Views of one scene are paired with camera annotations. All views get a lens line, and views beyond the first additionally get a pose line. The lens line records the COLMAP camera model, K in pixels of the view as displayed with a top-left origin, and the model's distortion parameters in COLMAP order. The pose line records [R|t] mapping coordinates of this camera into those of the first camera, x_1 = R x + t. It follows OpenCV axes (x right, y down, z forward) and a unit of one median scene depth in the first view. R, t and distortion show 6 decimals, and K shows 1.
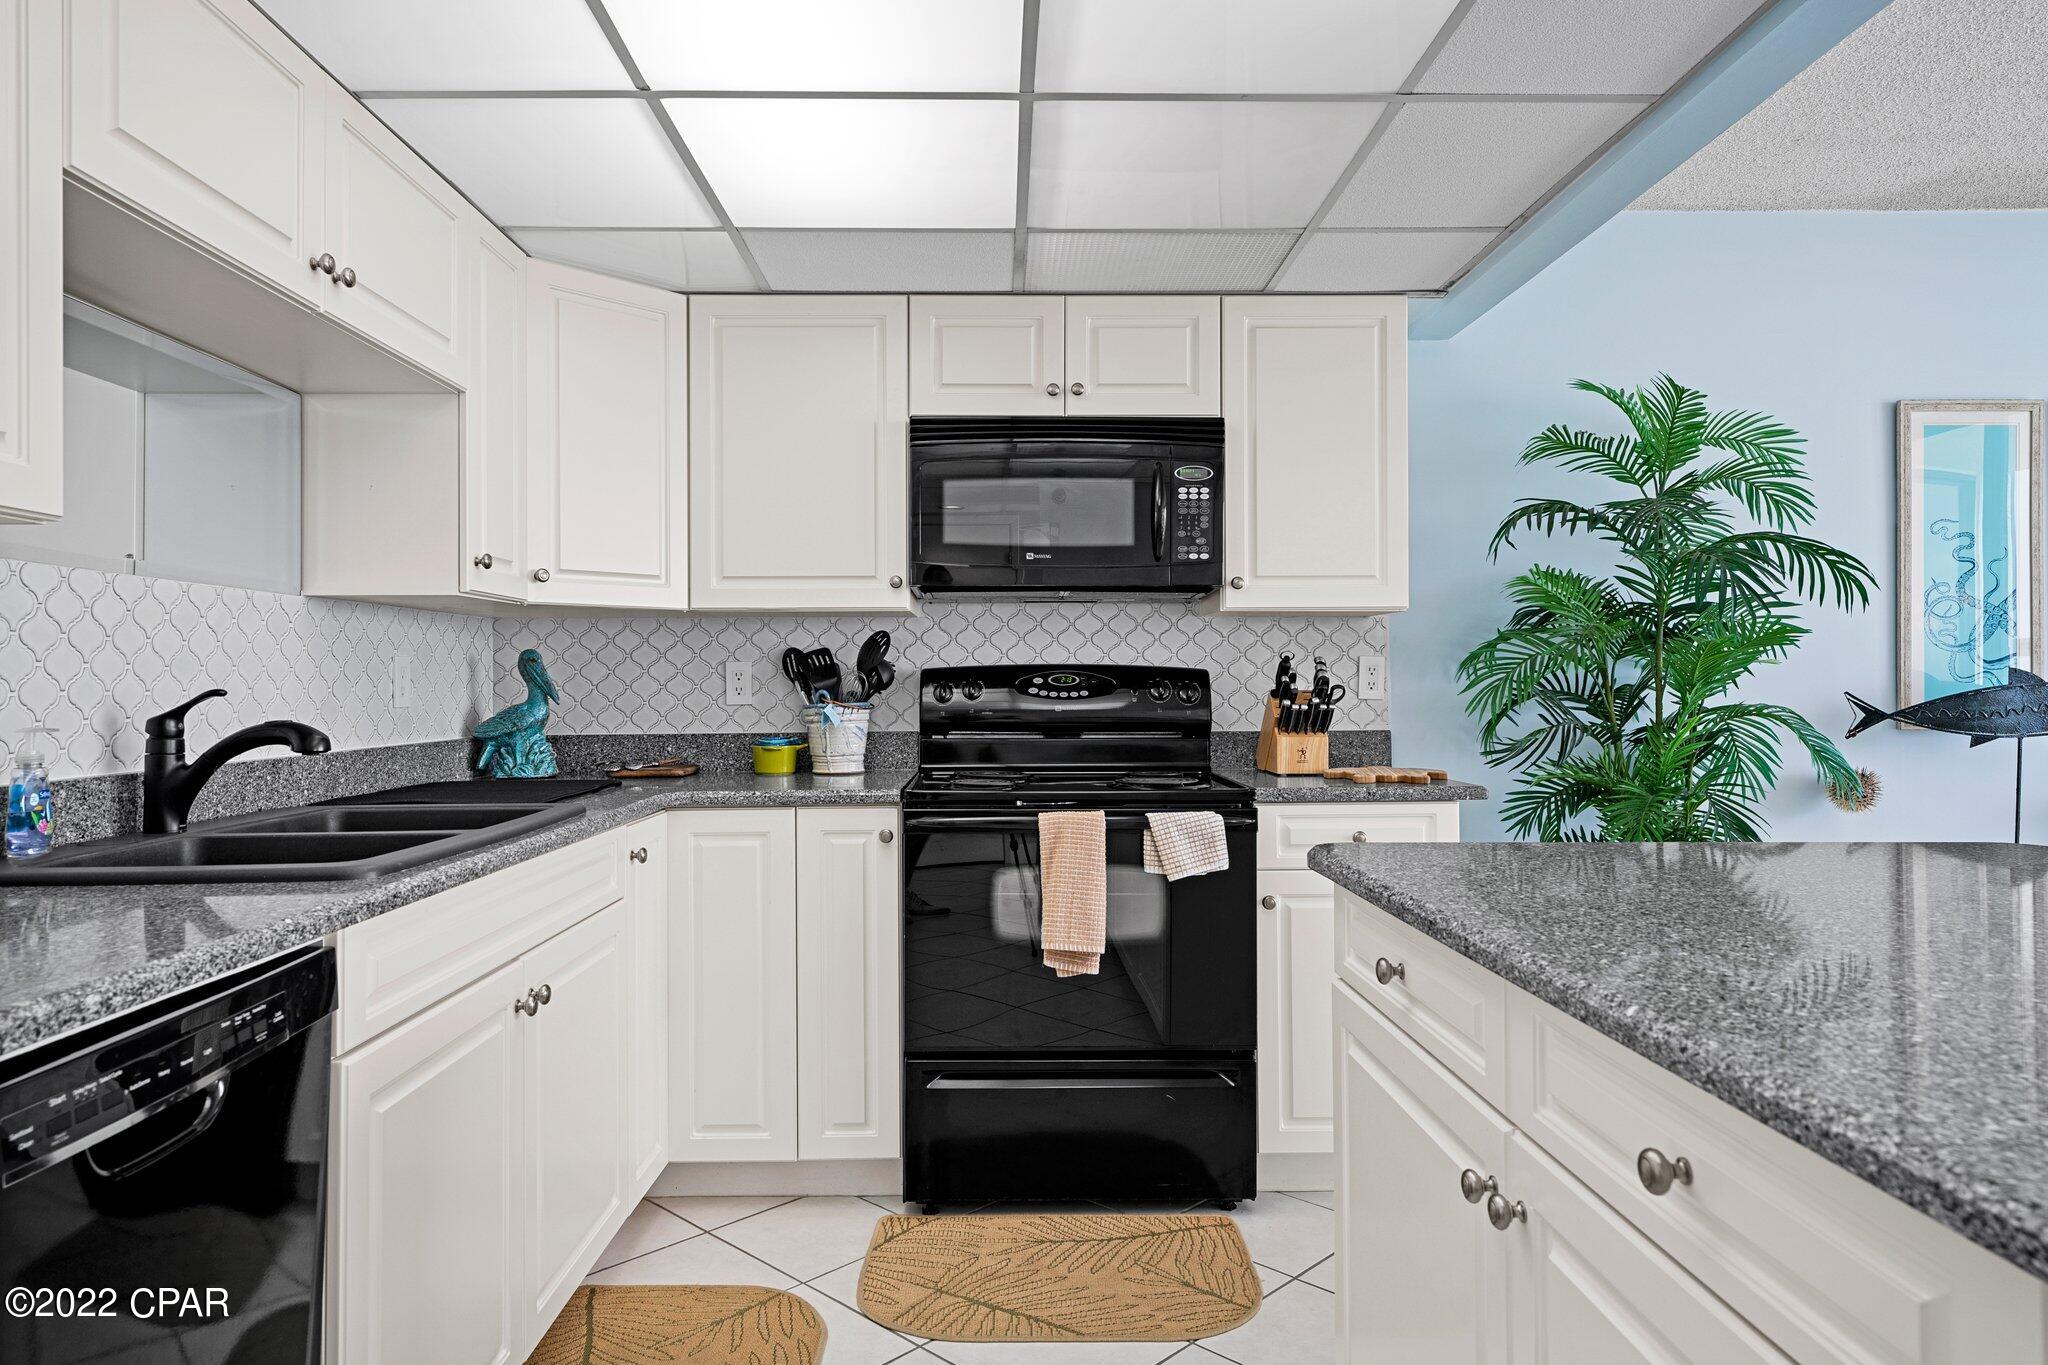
lens RADIAL K [[1237.9, 0, 1024.0], [0, 1237.9, 682.5], [0, 0, 1]] dist [0.021737, -0.000793]
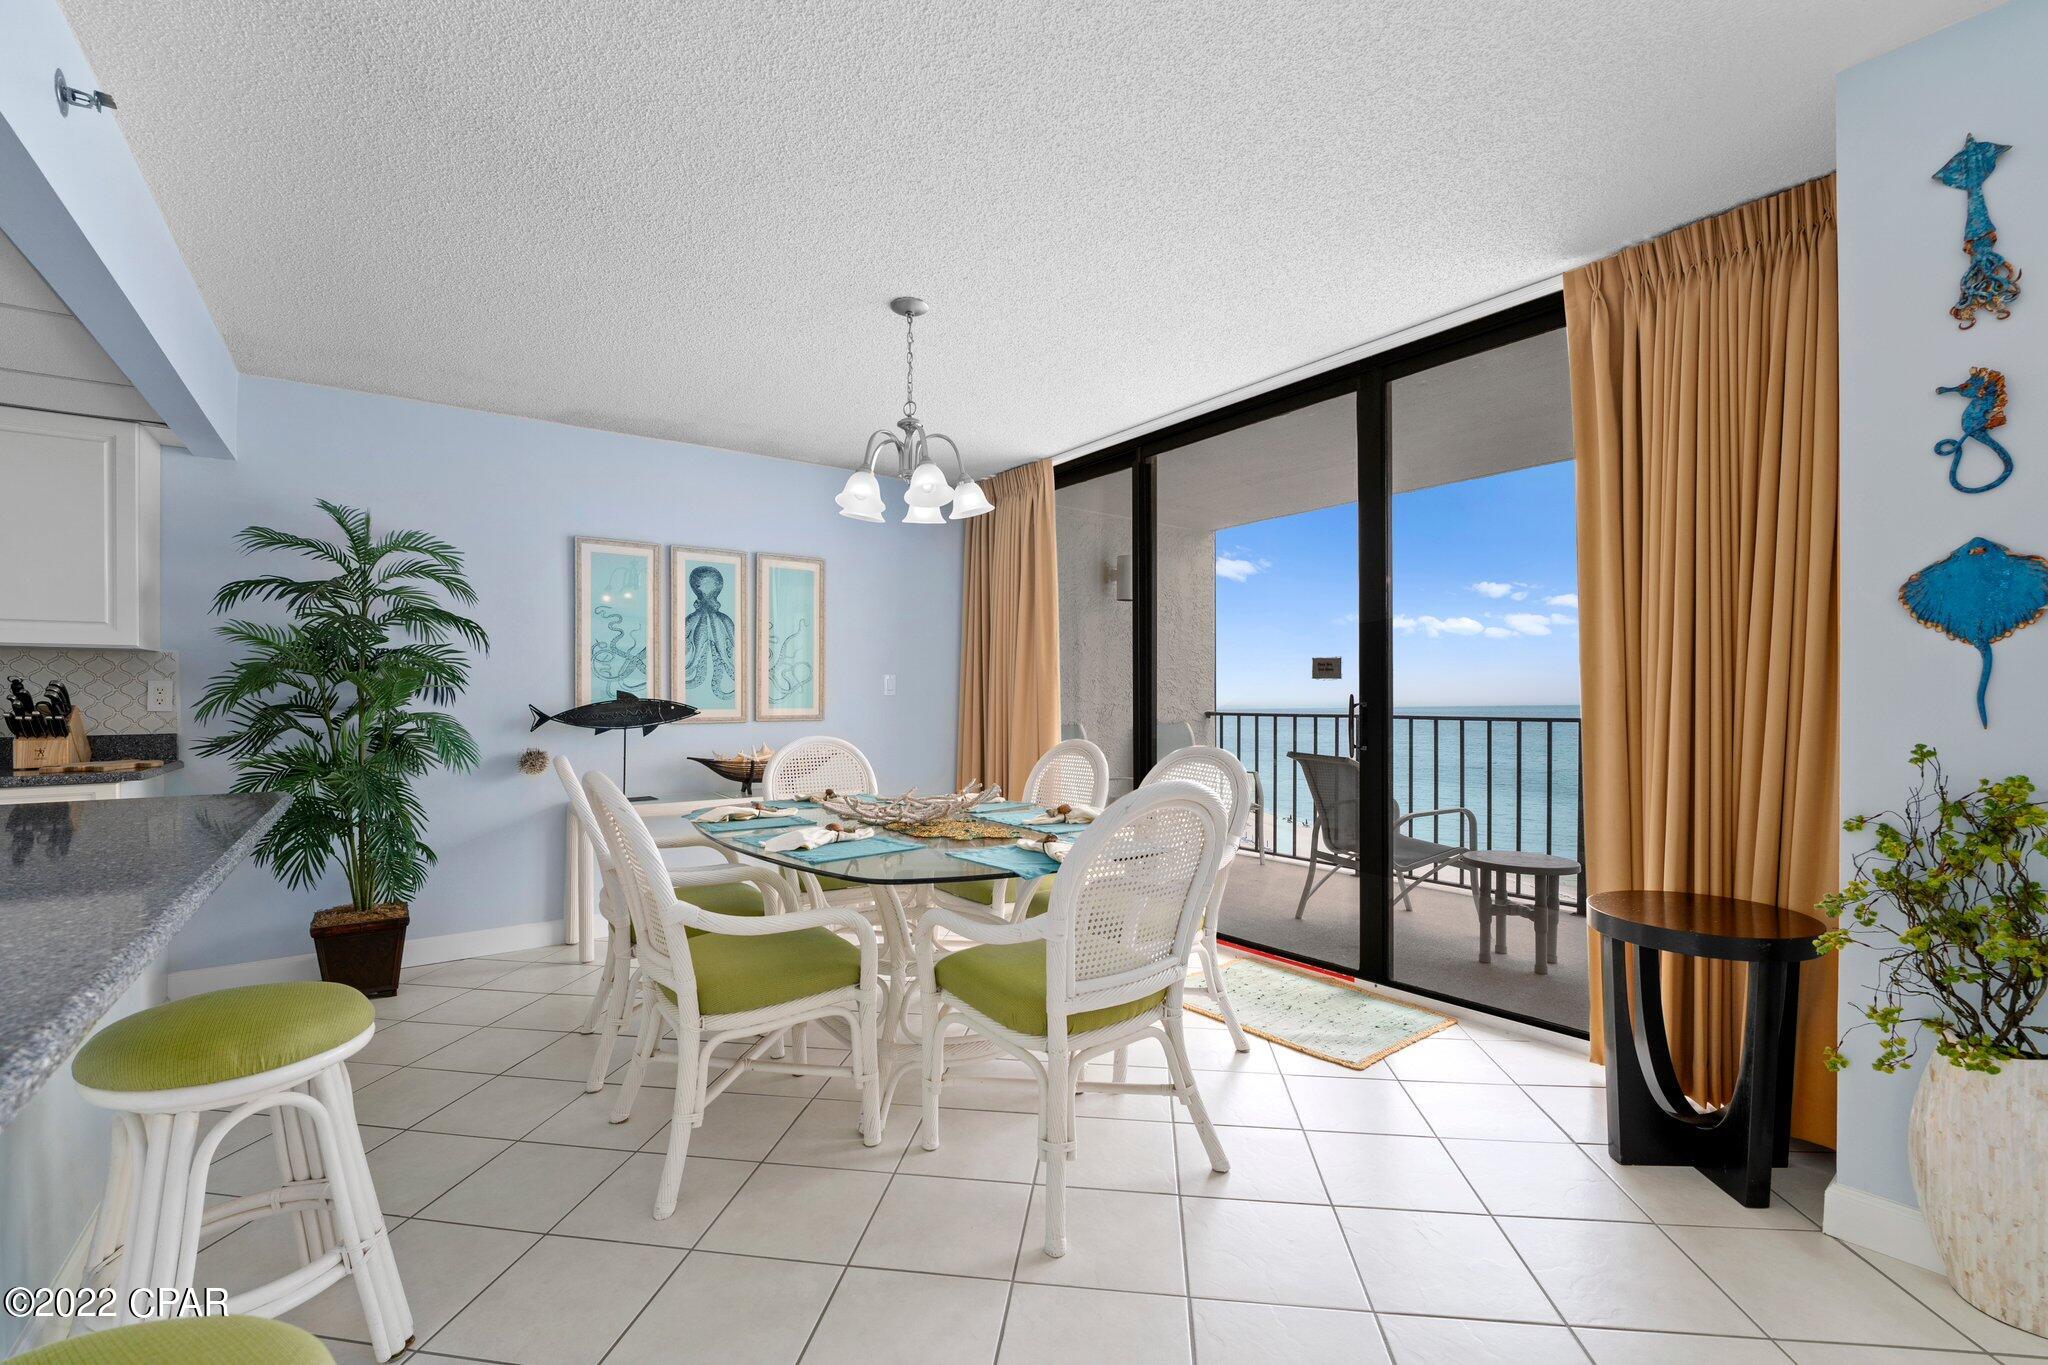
lens RADIAL K [[843.0, 0, 1024.3], [0, 843.0, 697.0], [0, 0, 1]] dist [-0.030988, 0.007827]
pose [[0.813940, -0.000803, 0.580948, 0.587826], [0.001849, 0.999998, -0.001209, 0.000433], [-0.580946, 0.002059, 0.813939, -0.338513]]
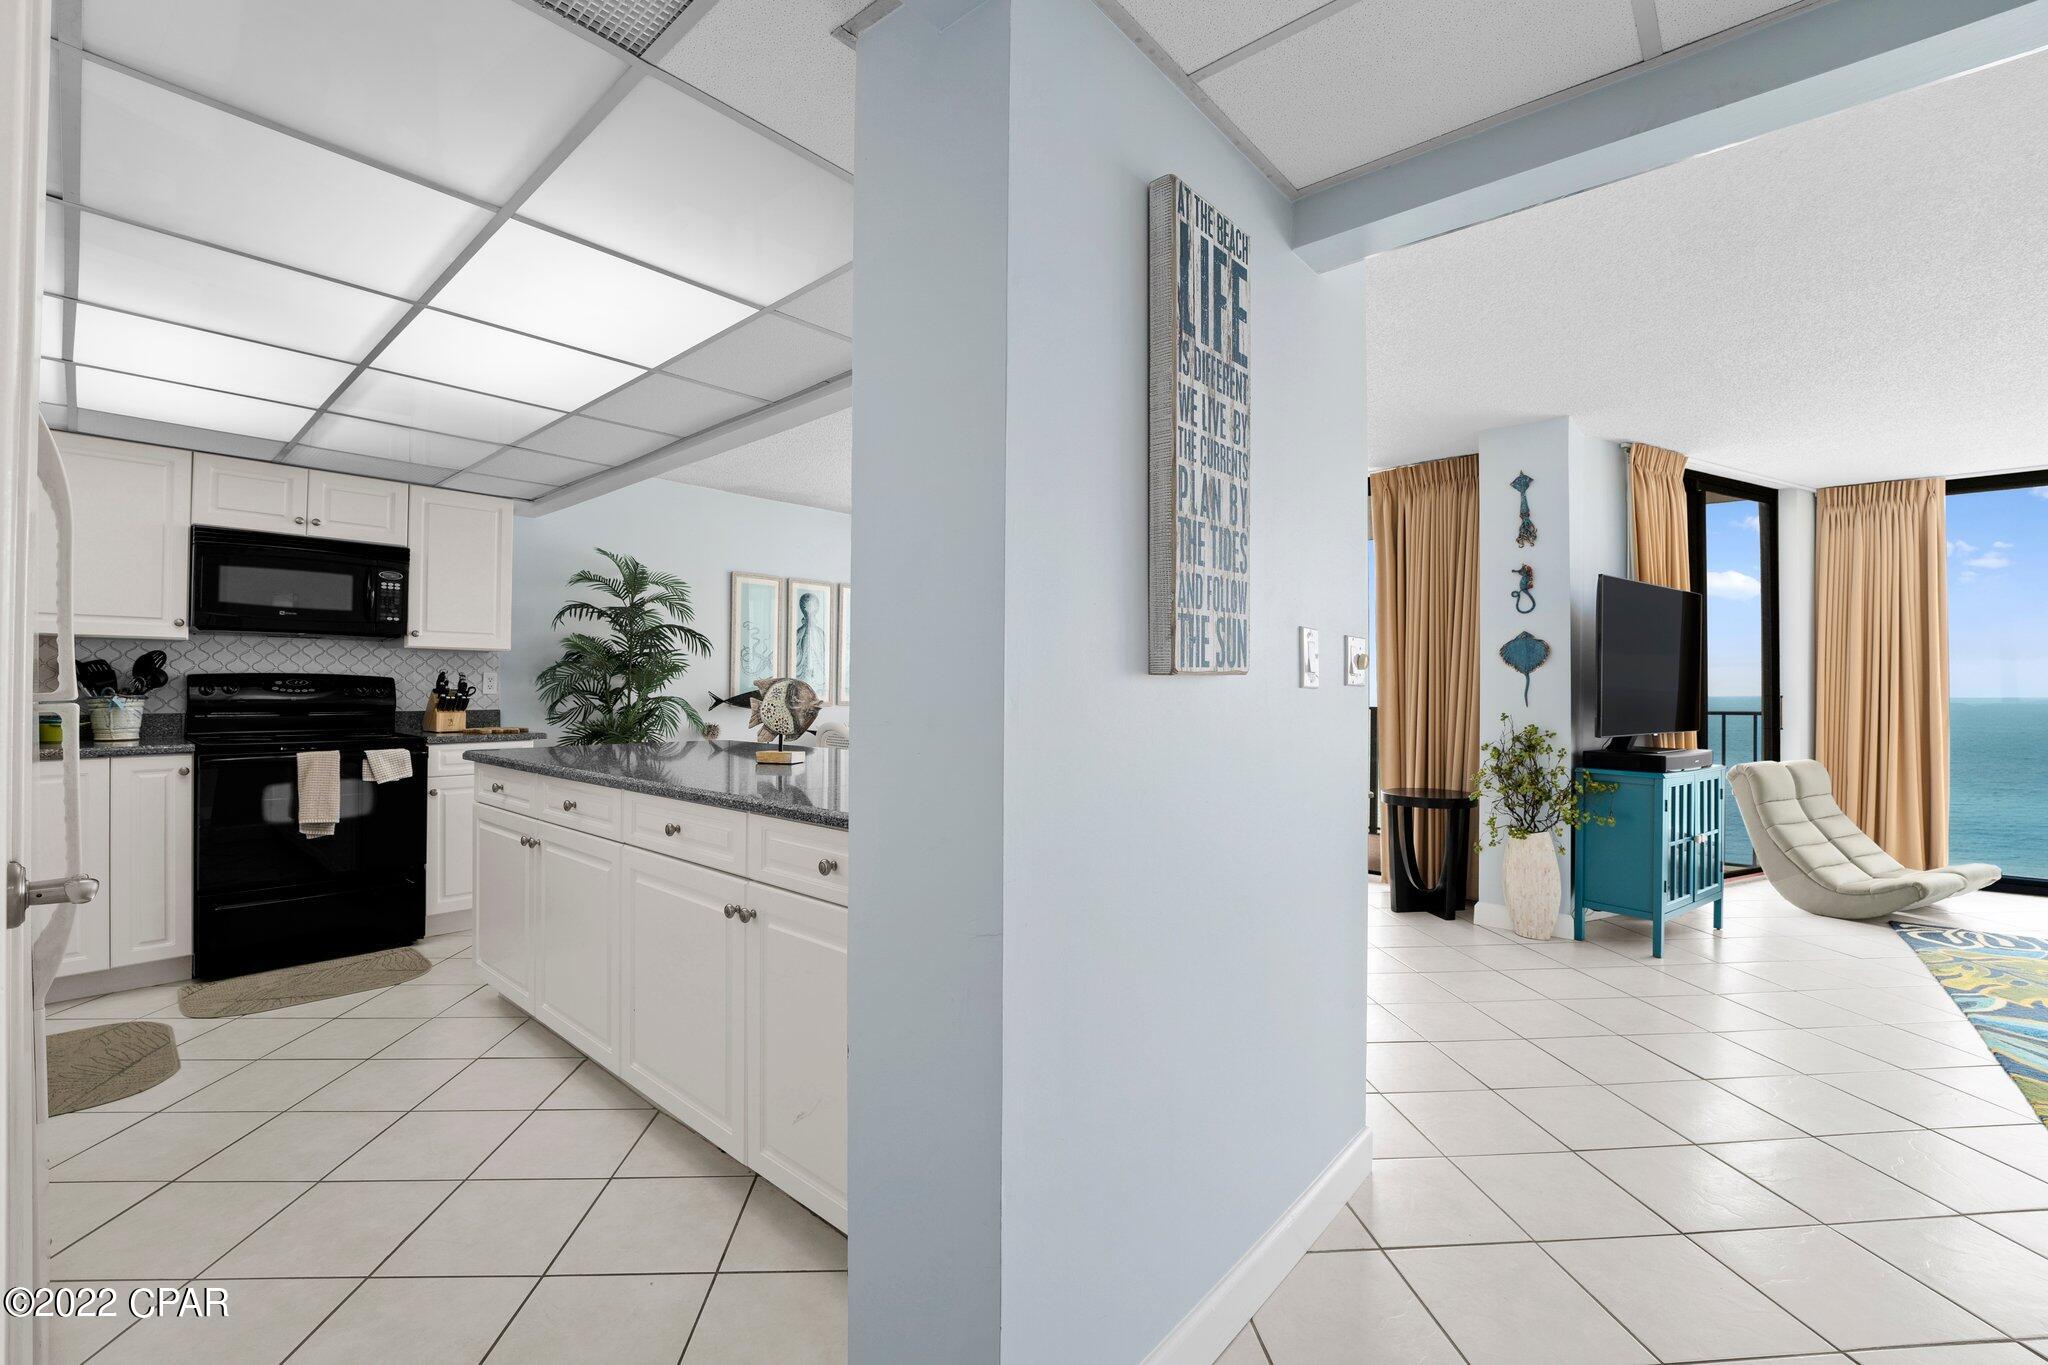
lens RADIAL K [[858.8, 0, 1016.6], [0, 858.8, 672.5], [0, 0, 1]] dist [-0.031311, 0.000566]
pose [[0.672616, 0.020601, 0.739705, -0.170675], [-0.008151, 0.999758, -0.020432, -0.000137], [-0.739947, 0.007714, 0.672621, -0.580340]]
